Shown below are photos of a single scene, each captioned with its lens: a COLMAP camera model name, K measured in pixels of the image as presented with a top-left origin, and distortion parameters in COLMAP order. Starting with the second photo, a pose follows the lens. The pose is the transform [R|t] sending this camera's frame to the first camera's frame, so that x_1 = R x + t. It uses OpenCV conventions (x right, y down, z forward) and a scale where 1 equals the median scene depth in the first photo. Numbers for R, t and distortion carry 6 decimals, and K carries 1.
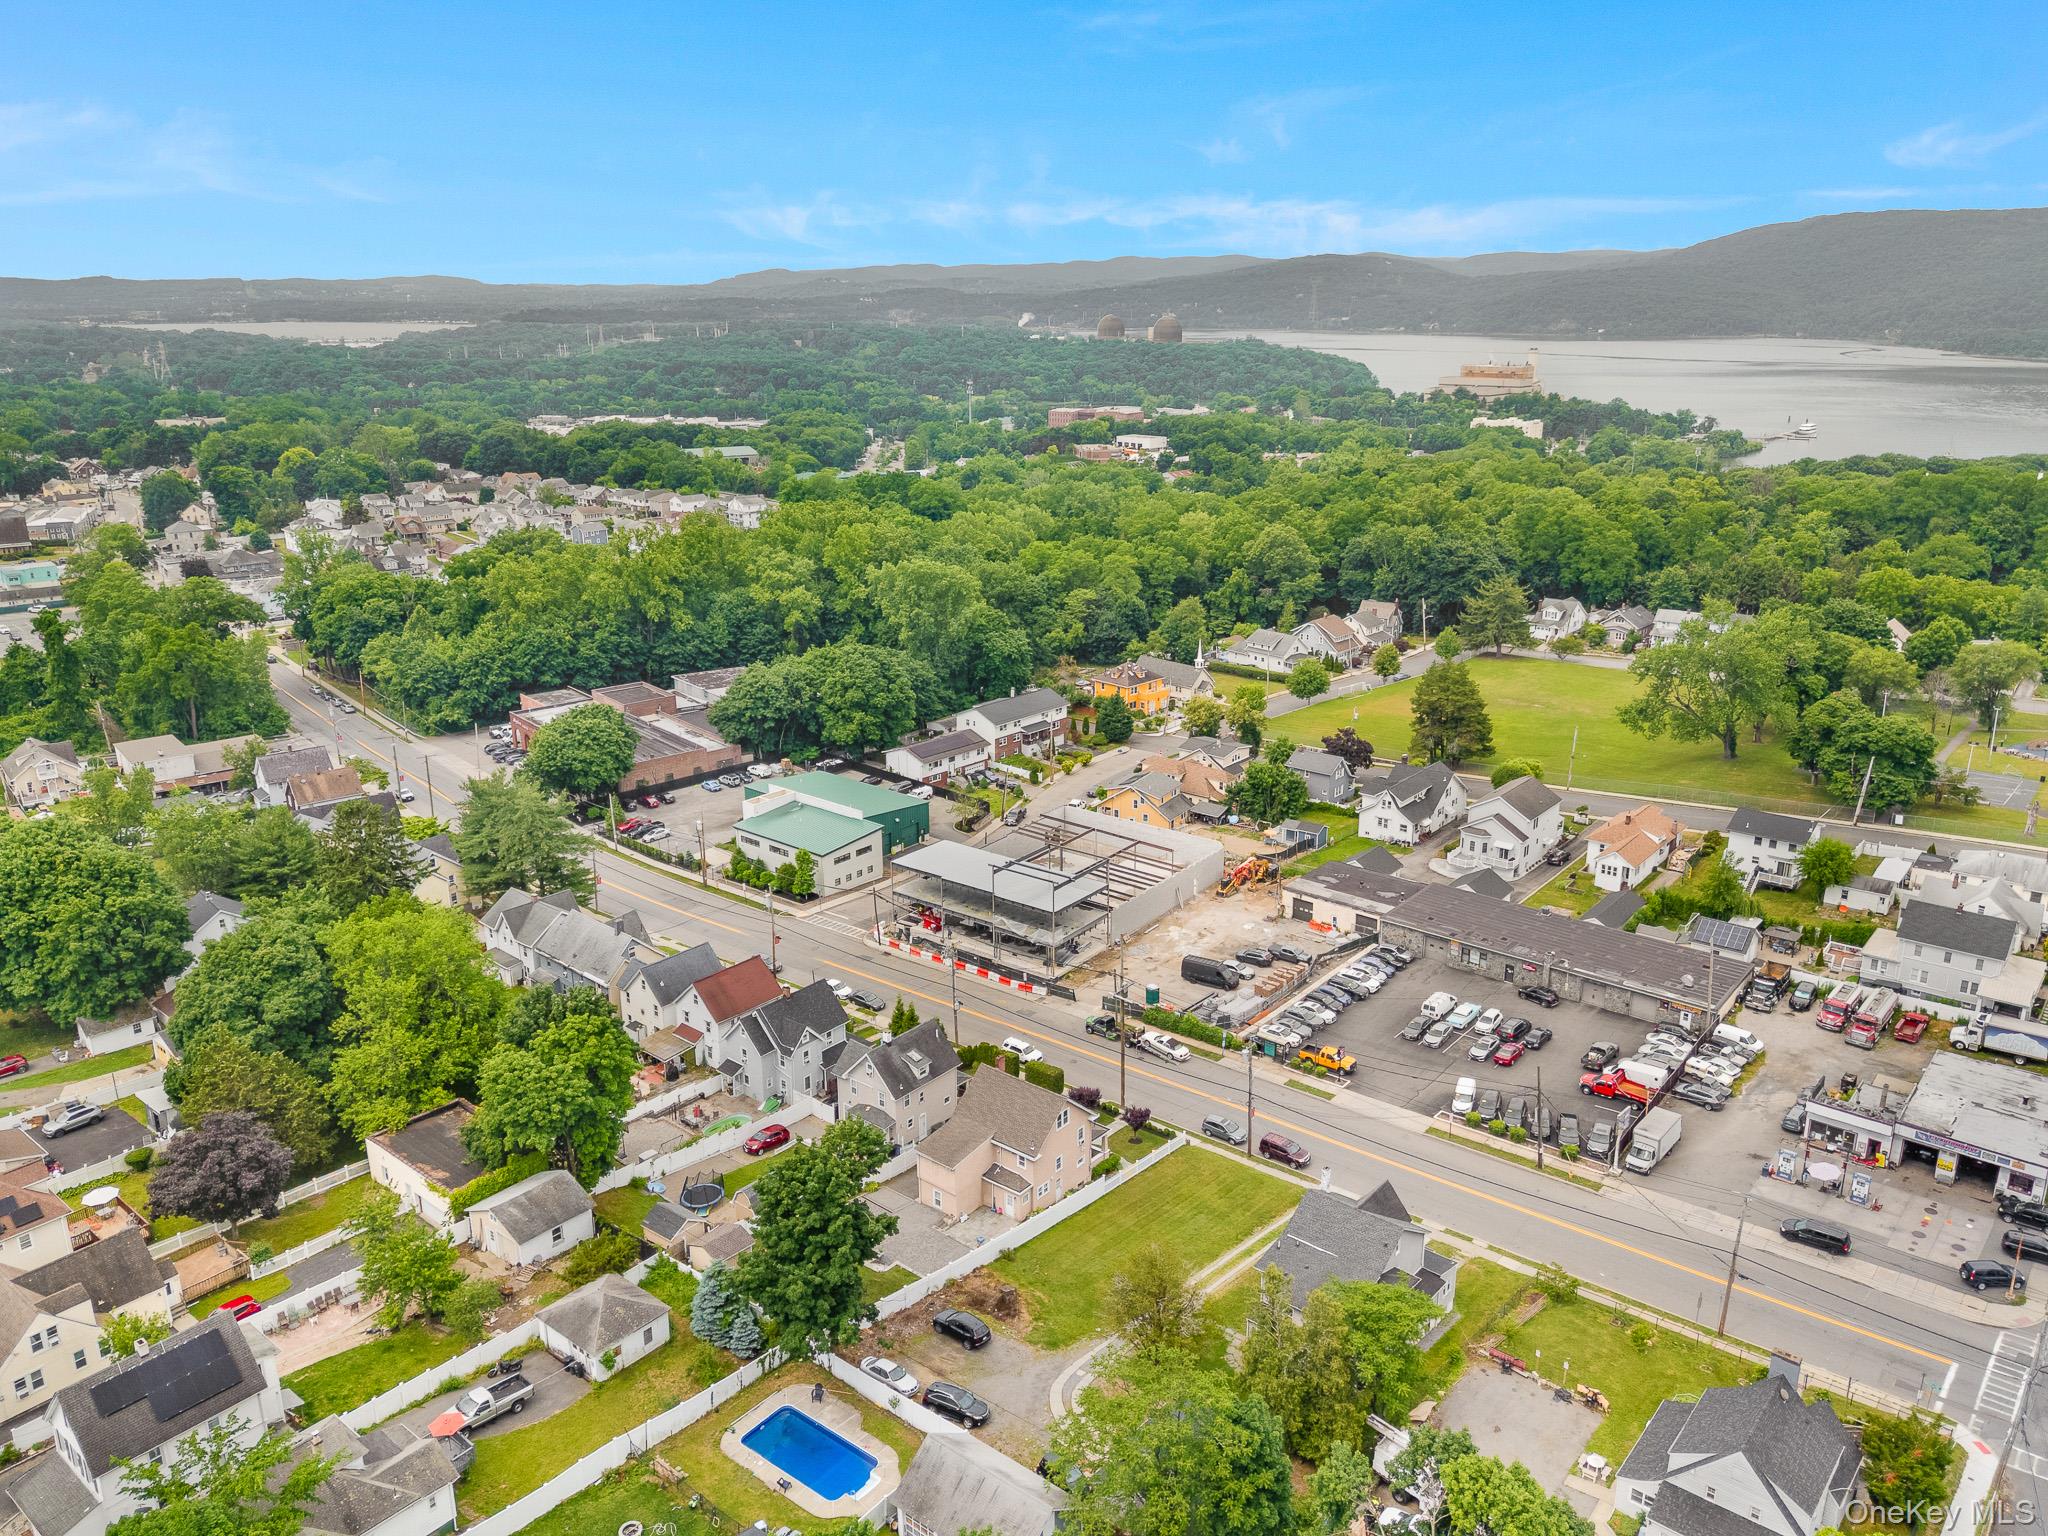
lens RADIAL K [[1475.9, 0, 1024.0], [0, 1475.9, 768.0], [0, 0, 1]] dist [0.094969, -0.109693]
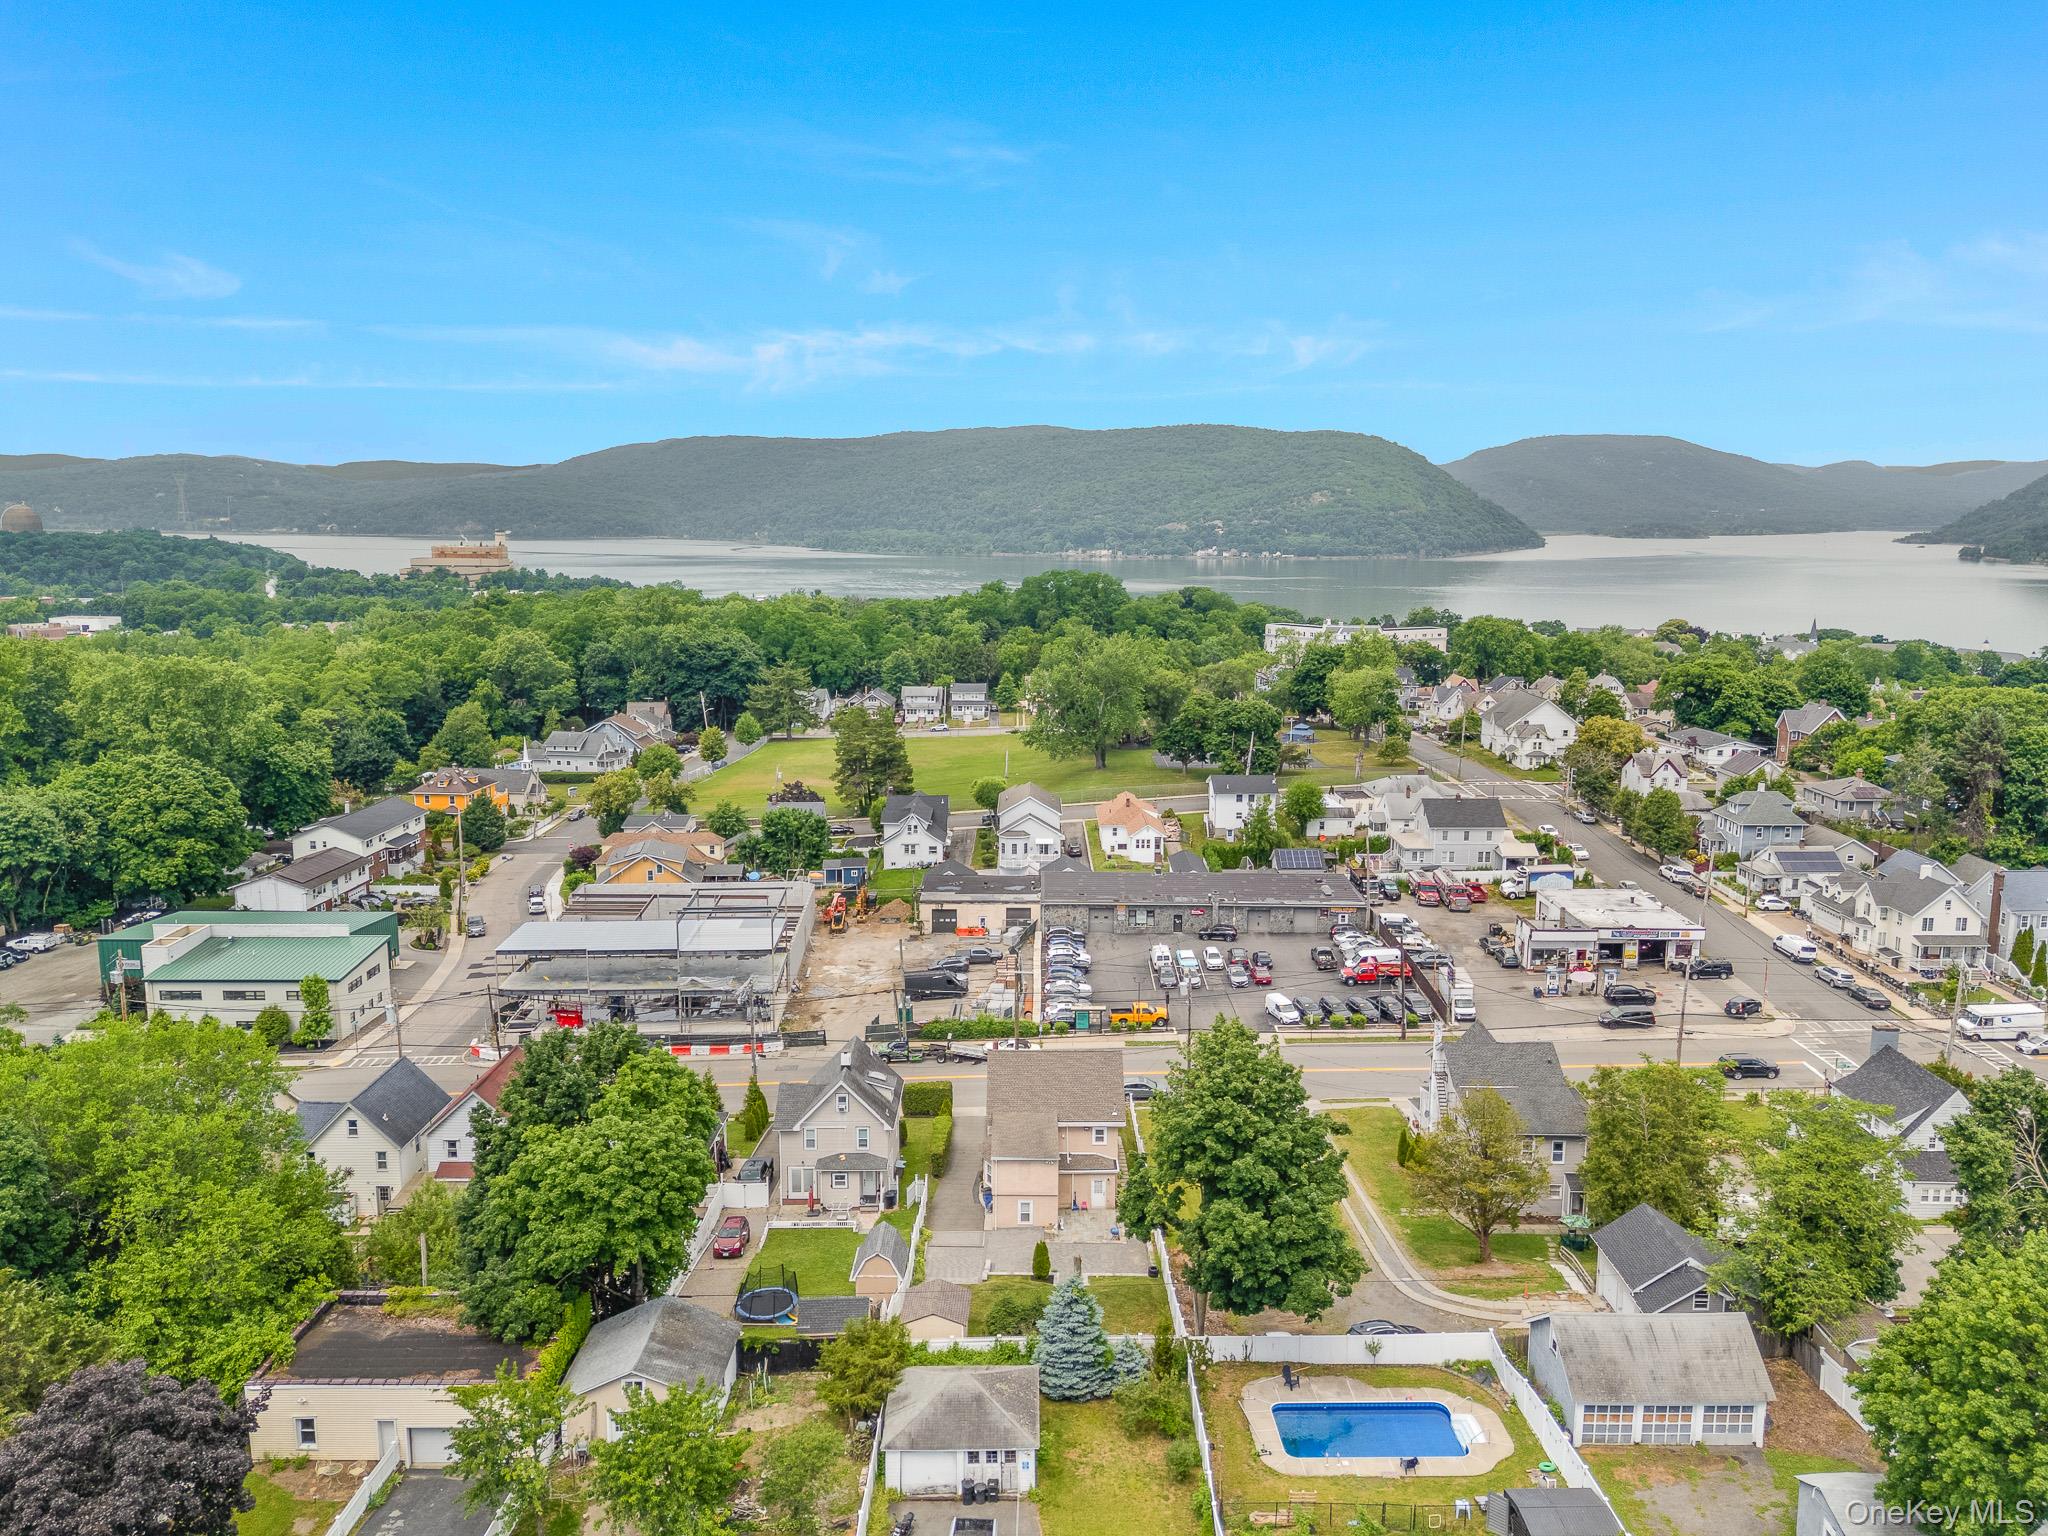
lens RADIAL K [[1475.9, 0, 1024.0], [0, 1475.9, 768.0], [0, 0, 1]] dist [0.094969, -0.109693]
pose [[0.769199, -0.101291, 0.630930, -0.306360], [0.182844, 0.980962, -0.065428, 0.061827], [-0.612292, 0.165689, 0.773076, 0.199093]]
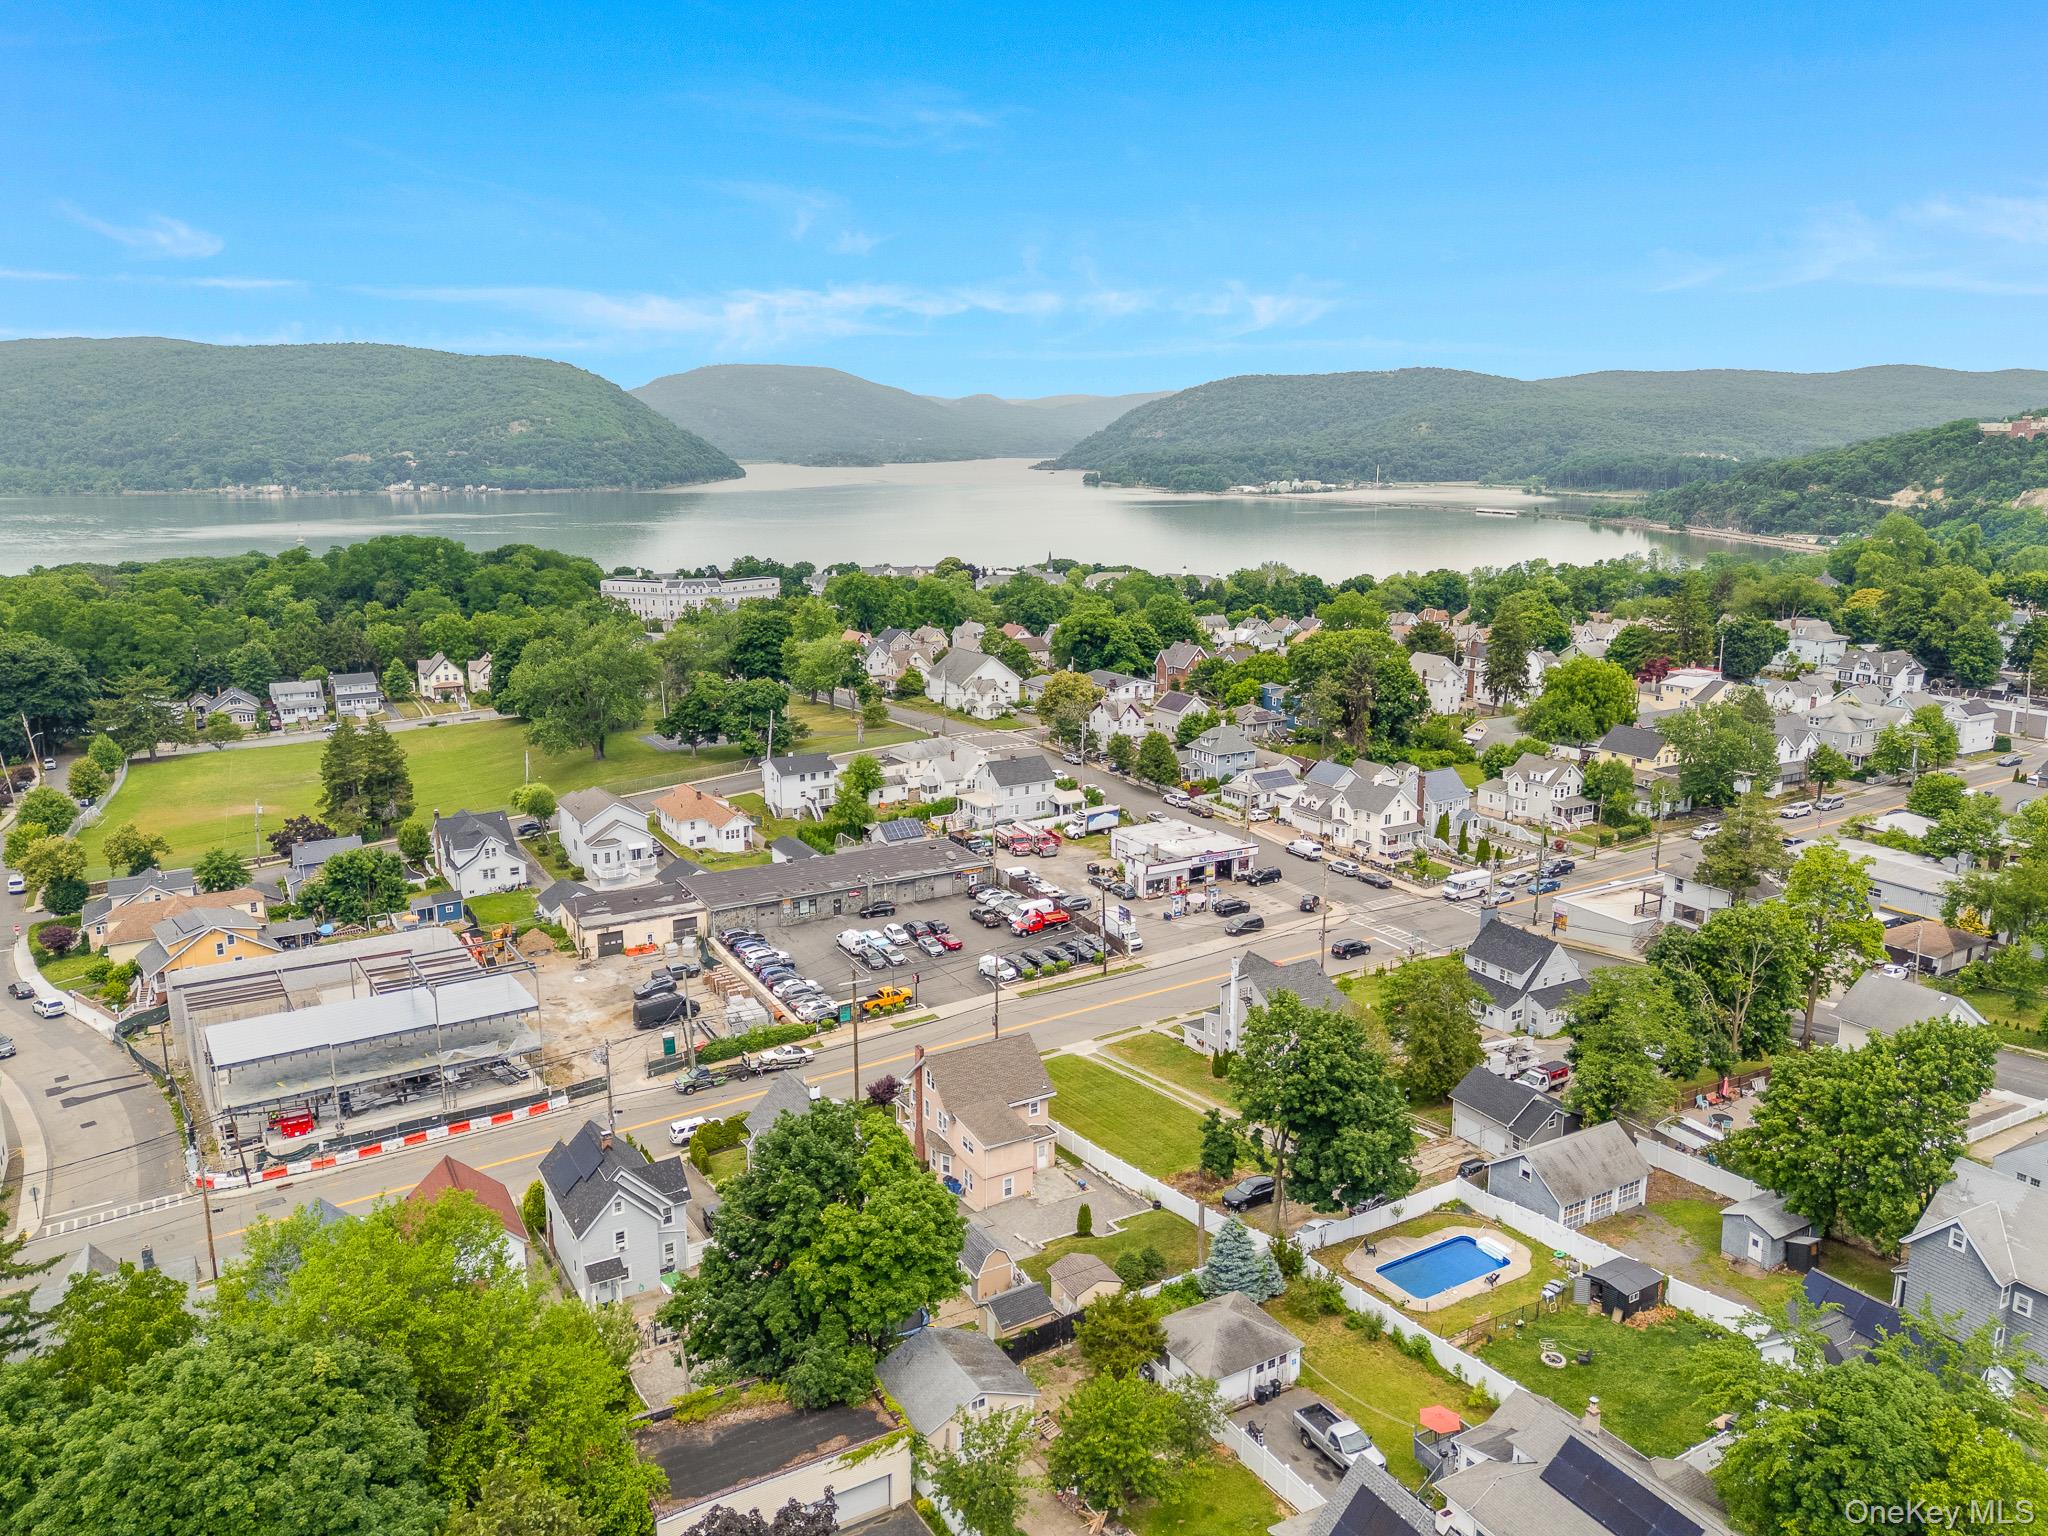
lens RADIAL K [[1475.9, 0, 1024.0], [0, 1475.9, 768.0], [0, 0, 1]] dist [0.094969, -0.109693]
pose [[0.347460, -0.199634, 0.916197, -0.479285], [0.281201, 0.954288, 0.101291, -0.026374], [-0.894538, 0.222441, 0.387714, 0.331857]]
